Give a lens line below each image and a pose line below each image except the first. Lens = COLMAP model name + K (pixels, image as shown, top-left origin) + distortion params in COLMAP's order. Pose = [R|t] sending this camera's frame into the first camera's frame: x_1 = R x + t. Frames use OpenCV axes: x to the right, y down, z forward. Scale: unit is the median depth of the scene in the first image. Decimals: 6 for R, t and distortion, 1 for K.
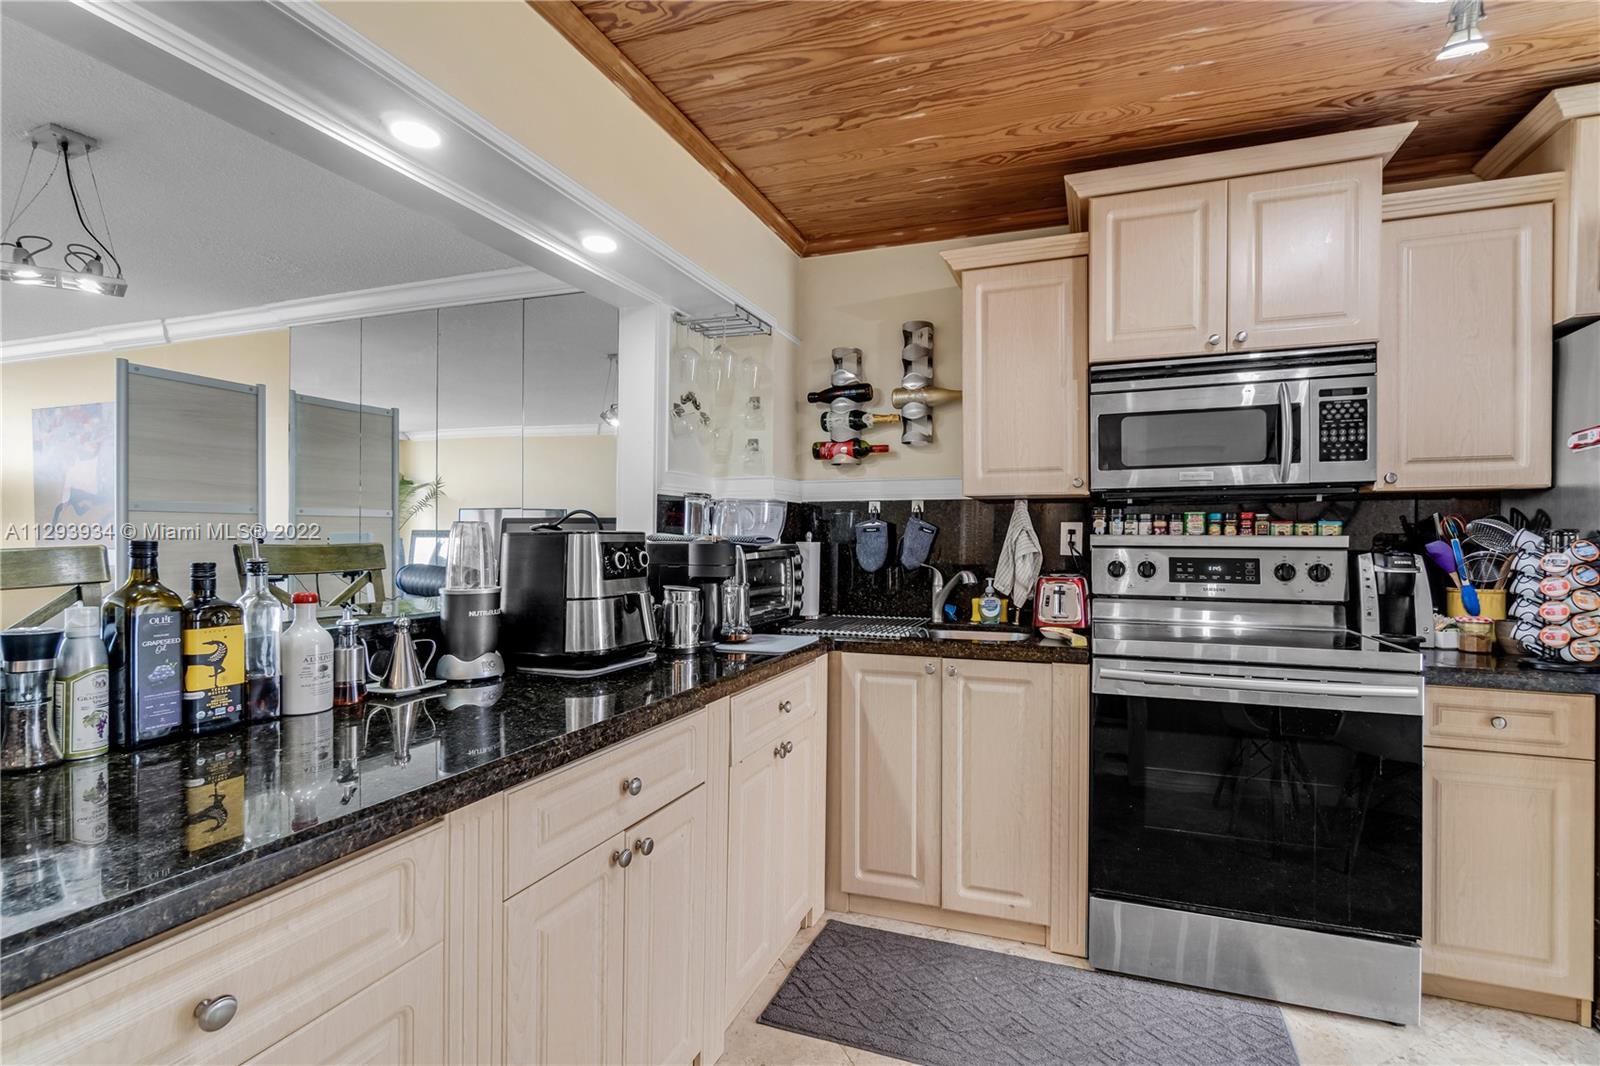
lens RADIAL K [[735.6, 0, 841.7], [0, 735.6, 536.7], [0, 0, 1]] dist [-0.002696, 0.000670]
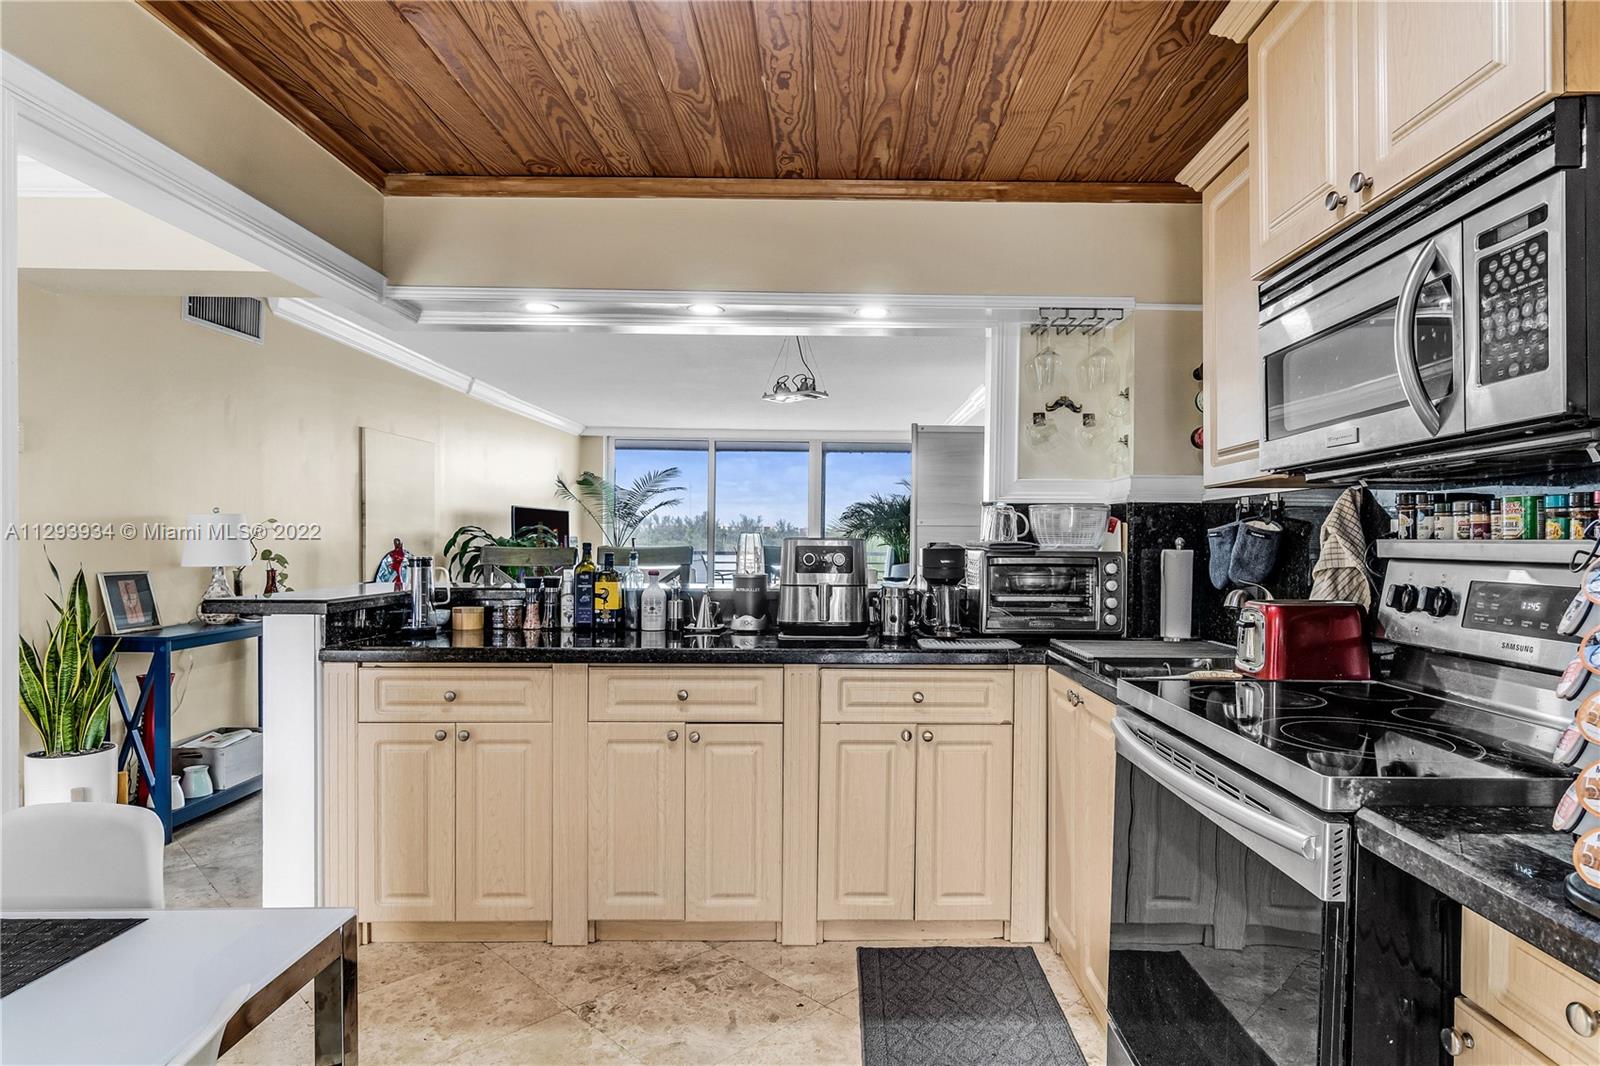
lens RADIAL K [[894.9, 0, 867.4], [0, 894.9, 546.3], [0, 0, 1]] dist [0.002880, -0.000083]
pose [[0.352708, 0.003981, -0.935725, 1.042244], [-0.002259, 0.999992, 0.003403, 0.001619], [0.935731, 0.000913, 0.352714, 0.414349]]
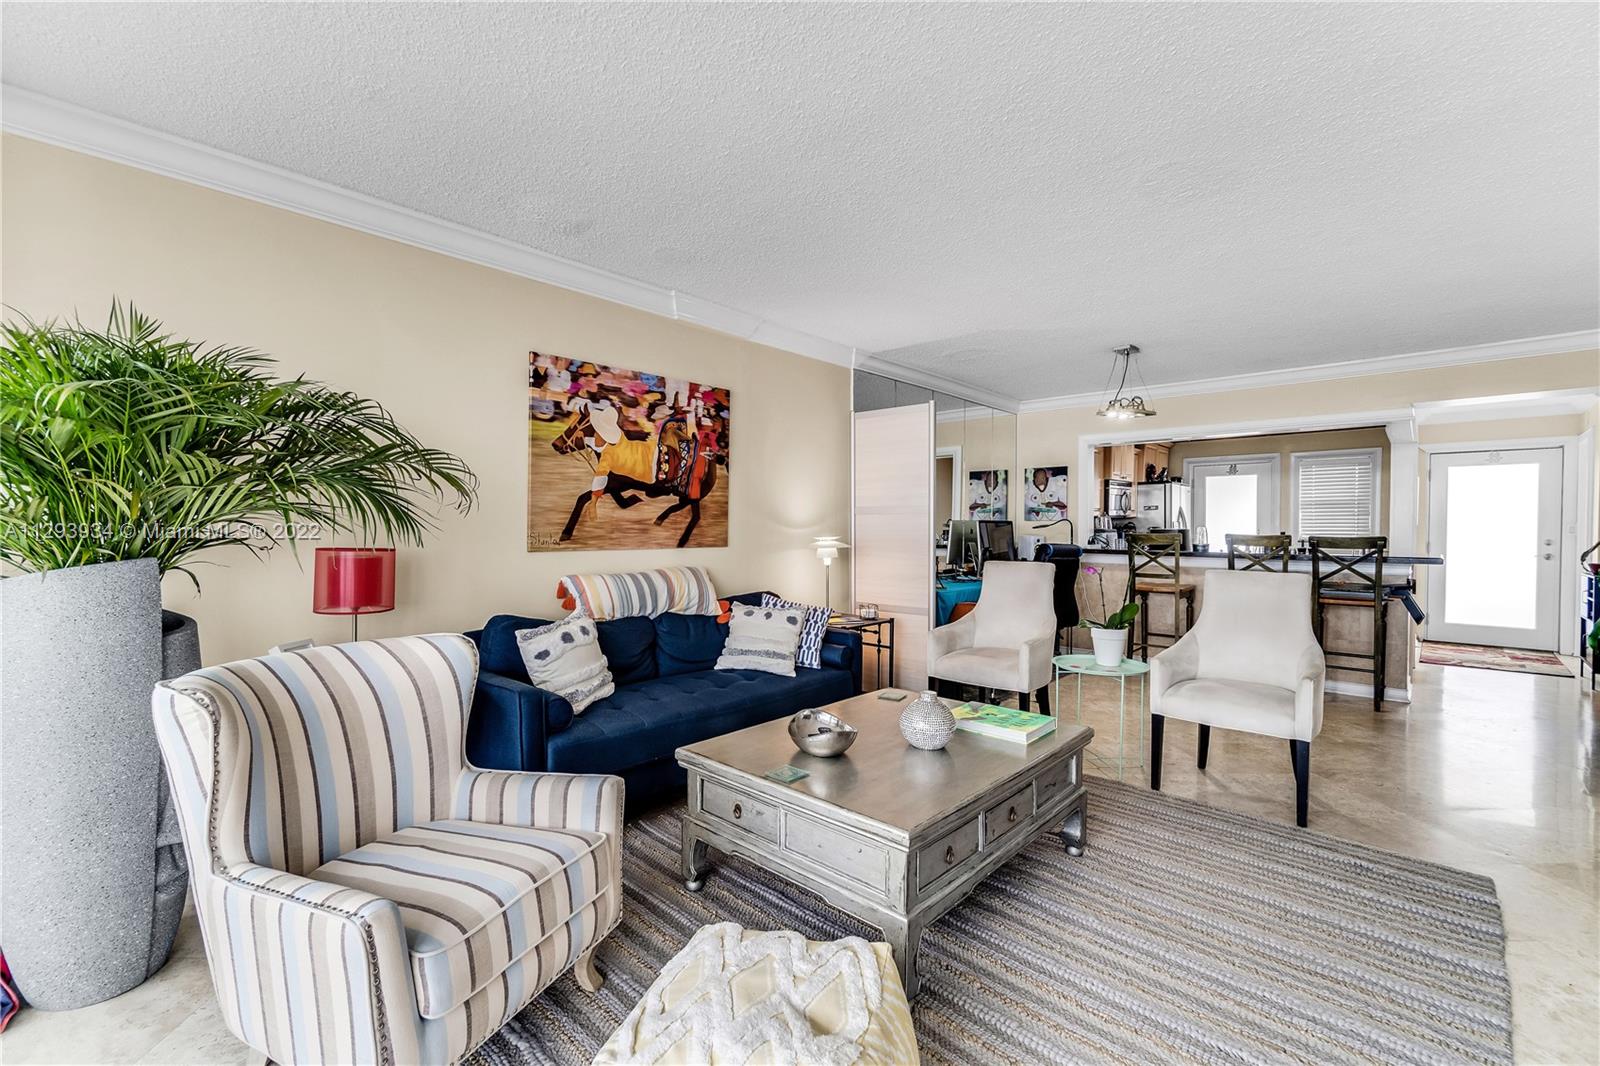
lens RADIAL K [[686.1, 0, 781.8], [0, 686.1, 532.9], [0, 0, 1]] dist [-0.002346, 0.000475]
pose [[0.413024, -0.011998, 0.910641, -3.541355], [0.000427, 0.999916, 0.012981, -0.024968], [-0.910720, -0.004973, 0.412995, 1.153202]]
